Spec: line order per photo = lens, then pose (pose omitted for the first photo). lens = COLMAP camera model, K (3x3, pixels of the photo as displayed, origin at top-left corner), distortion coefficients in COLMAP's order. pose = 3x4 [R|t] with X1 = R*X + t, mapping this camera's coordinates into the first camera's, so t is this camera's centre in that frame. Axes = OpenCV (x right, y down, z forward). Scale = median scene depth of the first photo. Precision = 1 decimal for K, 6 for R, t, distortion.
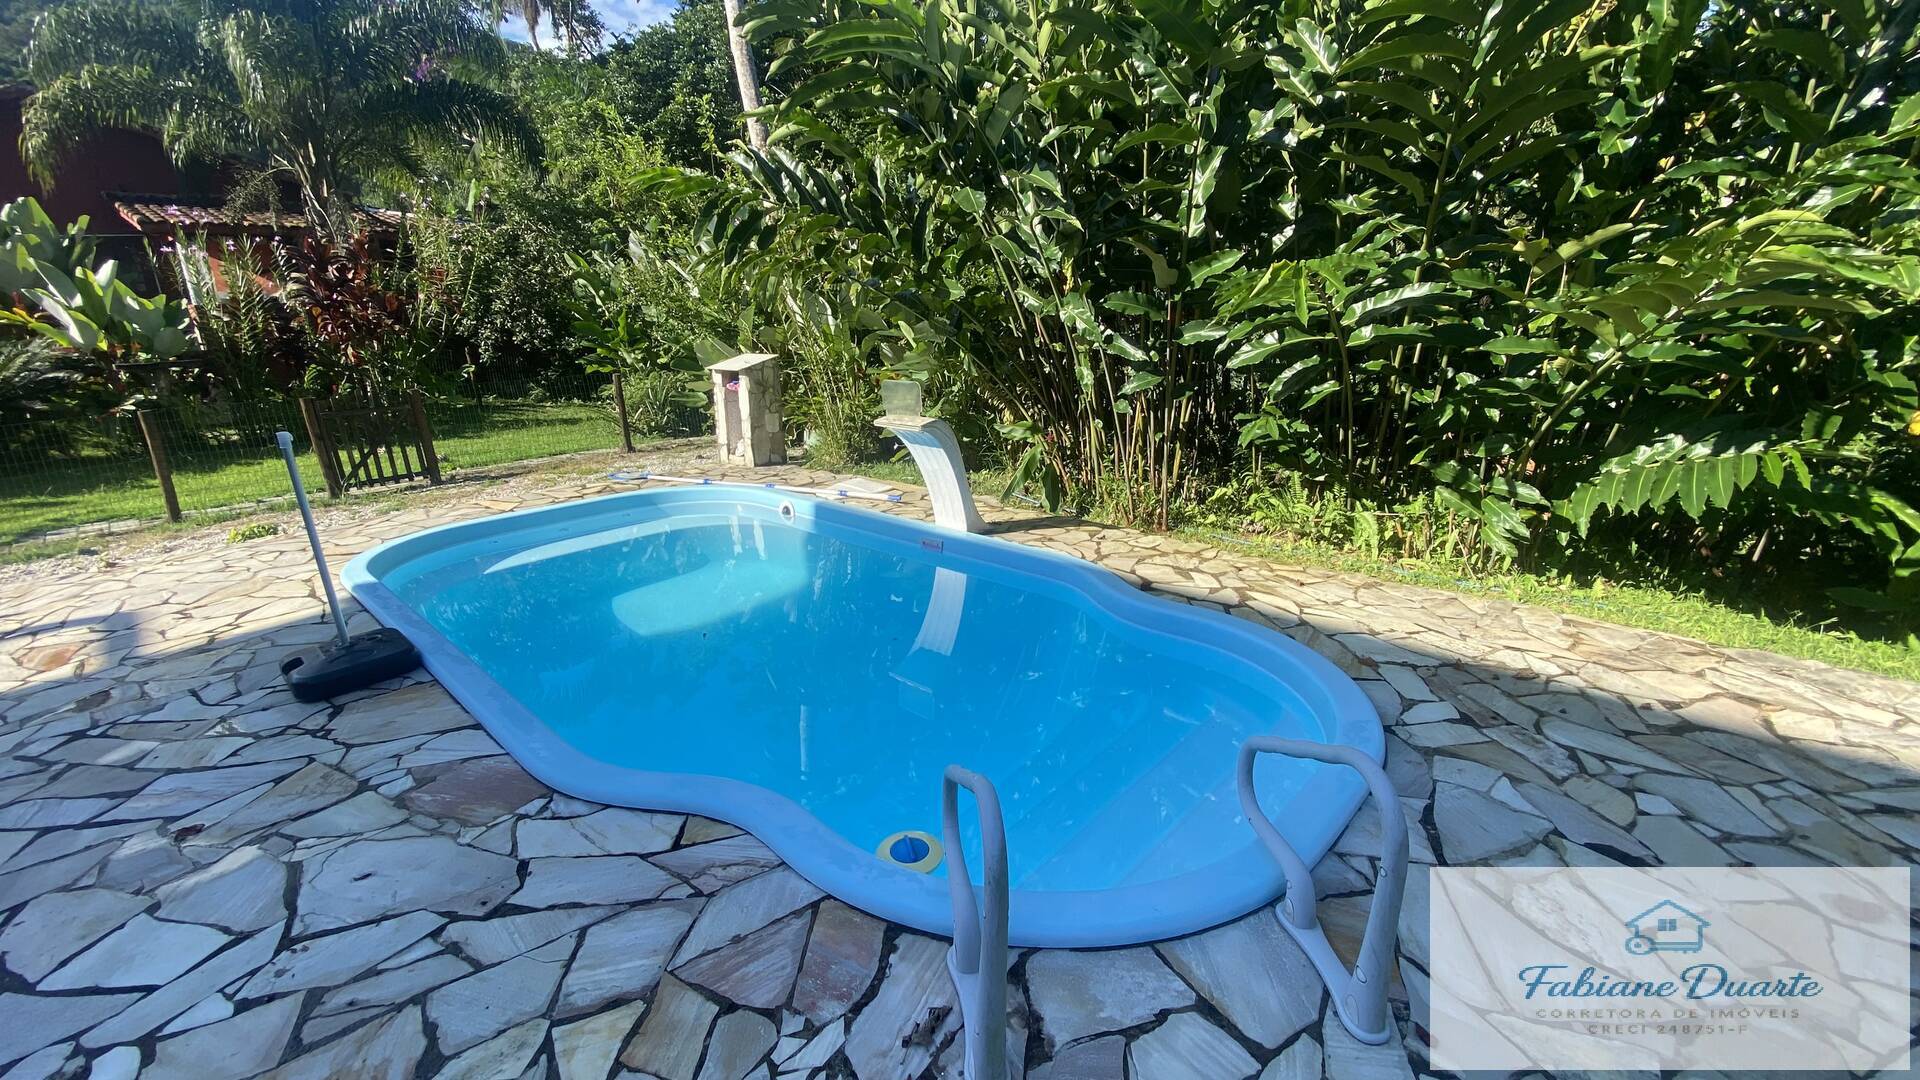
lens RADIAL K [[780.0, 0, 958.6], [0, 780.0, 545.7], [0, 0, 1]] dist [0.018512, -0.018813]
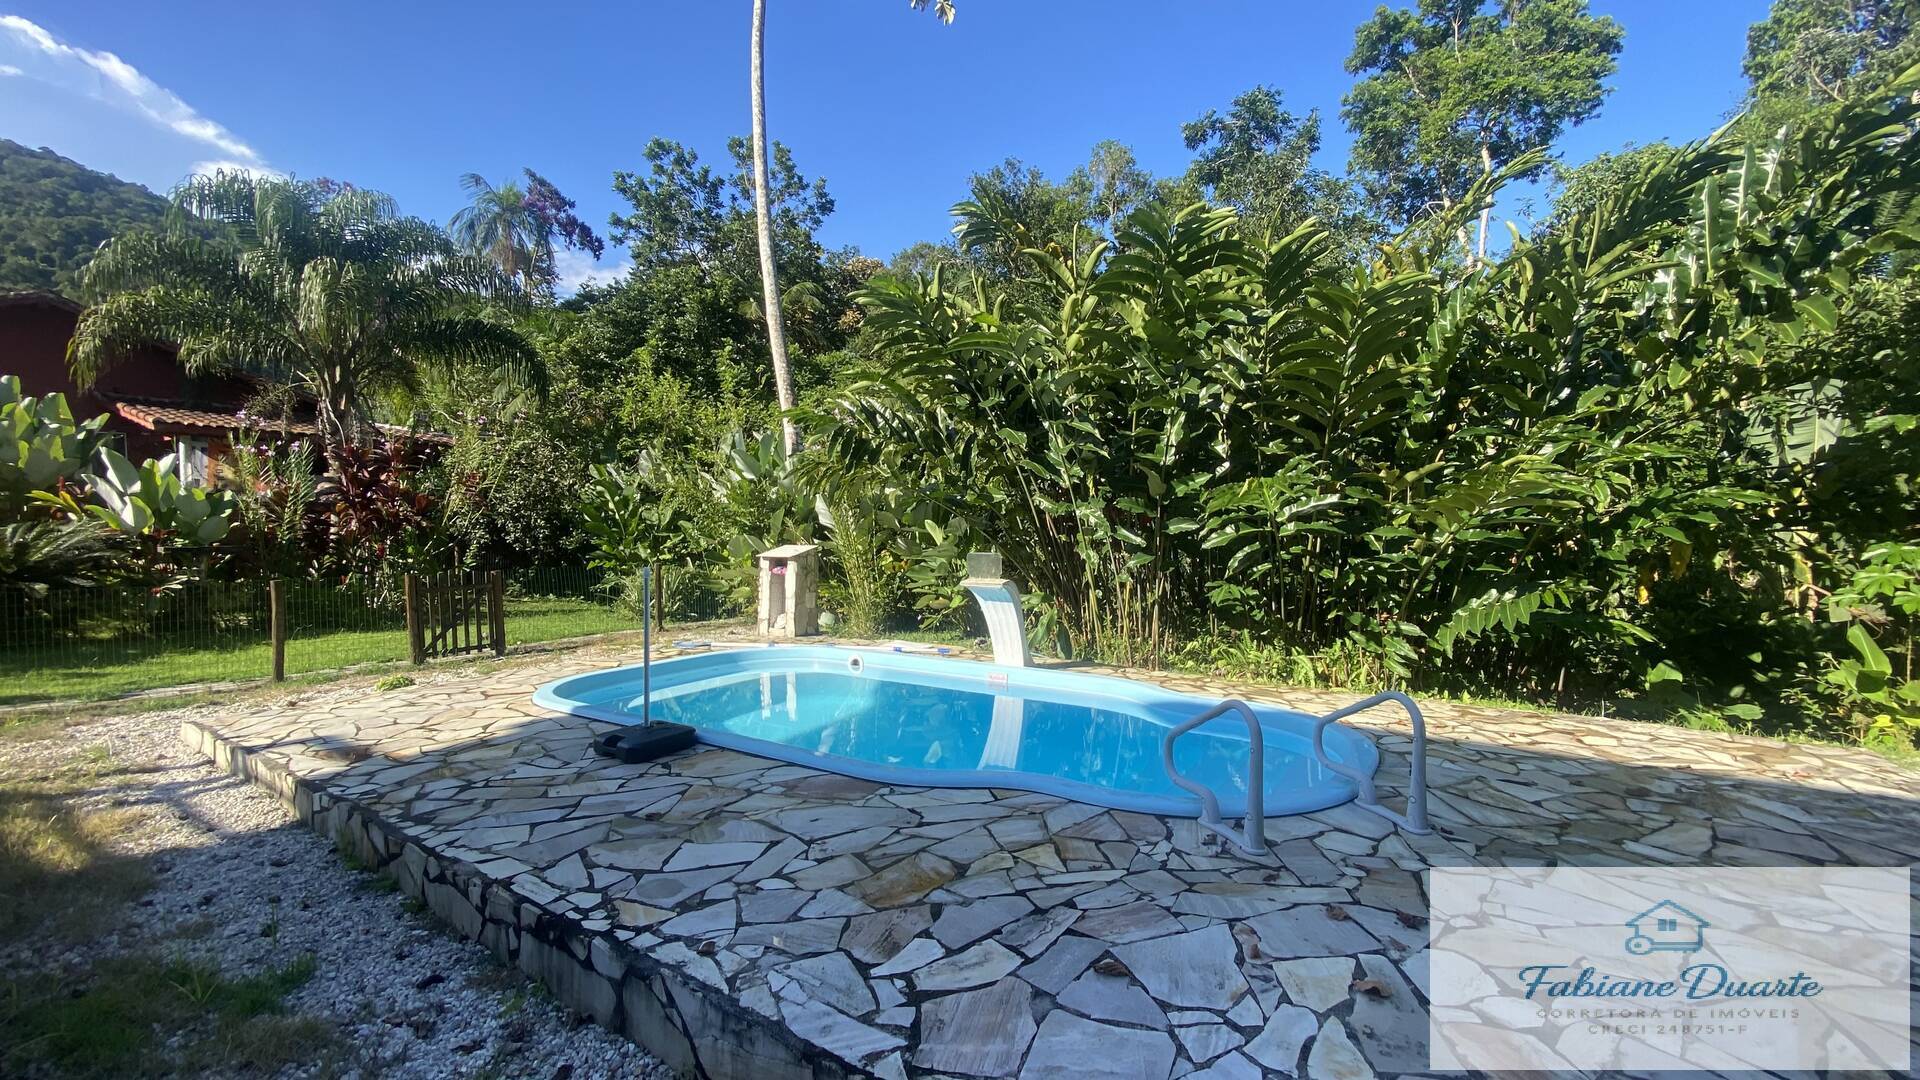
lens RADIAL K [[780.0, 0, 955.0], [0, 780.0, 544.2], [0, 0, 1]] dist [0.018512, -0.018813]
pose [[0.989852, 0.014270, 0.141385, -0.193394], [0.024490, 0.962928, -0.268643, 0.085956], [-0.139977, 0.269379, 0.952807, -0.192344]]
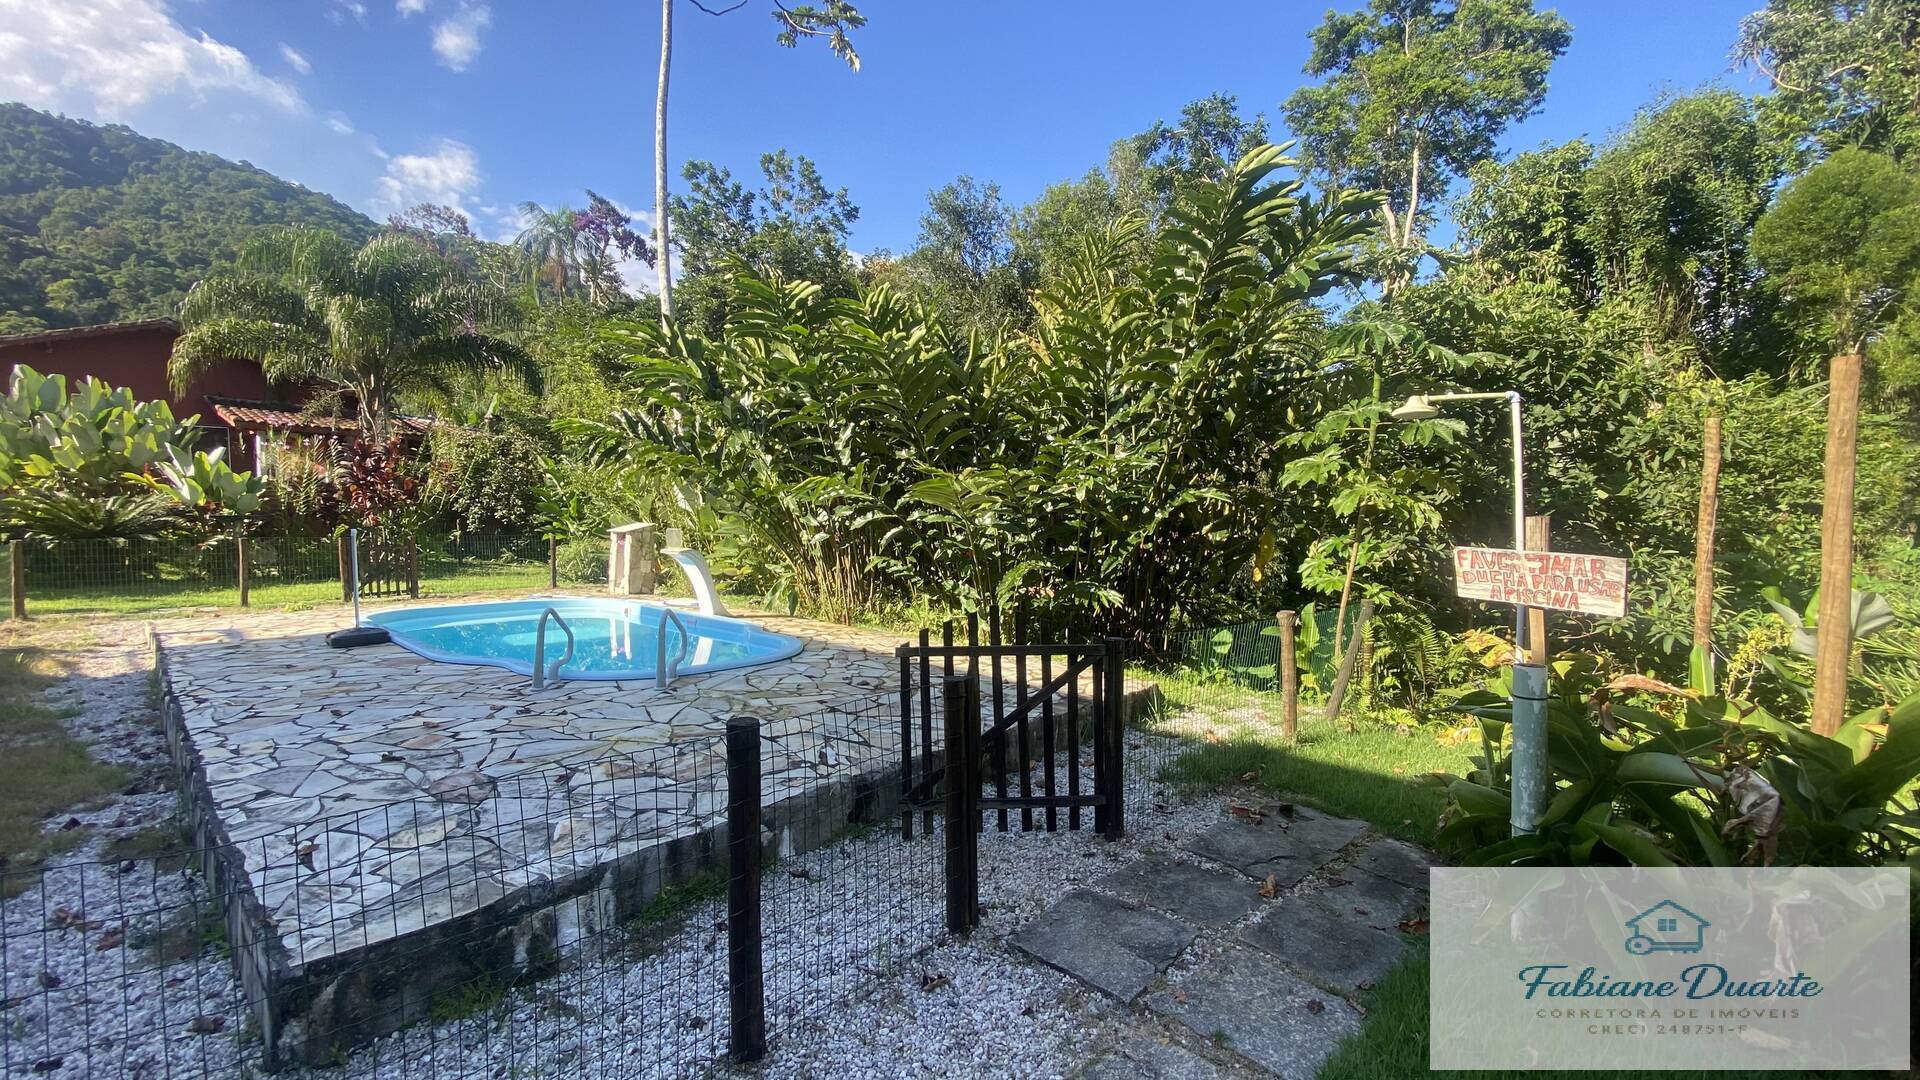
lens RADIAL K [[780.0, 0, 956.0], [0, 780.0, 546.5], [0, 0, 1]] dist [0.018512, -0.018813]
pose [[0.999297, 0.036602, 0.008080, 0.362083], [-0.033422, 0.967663, -0.250023, 0.168327], [-0.016970, 0.249577, 0.968206, -0.505880]]
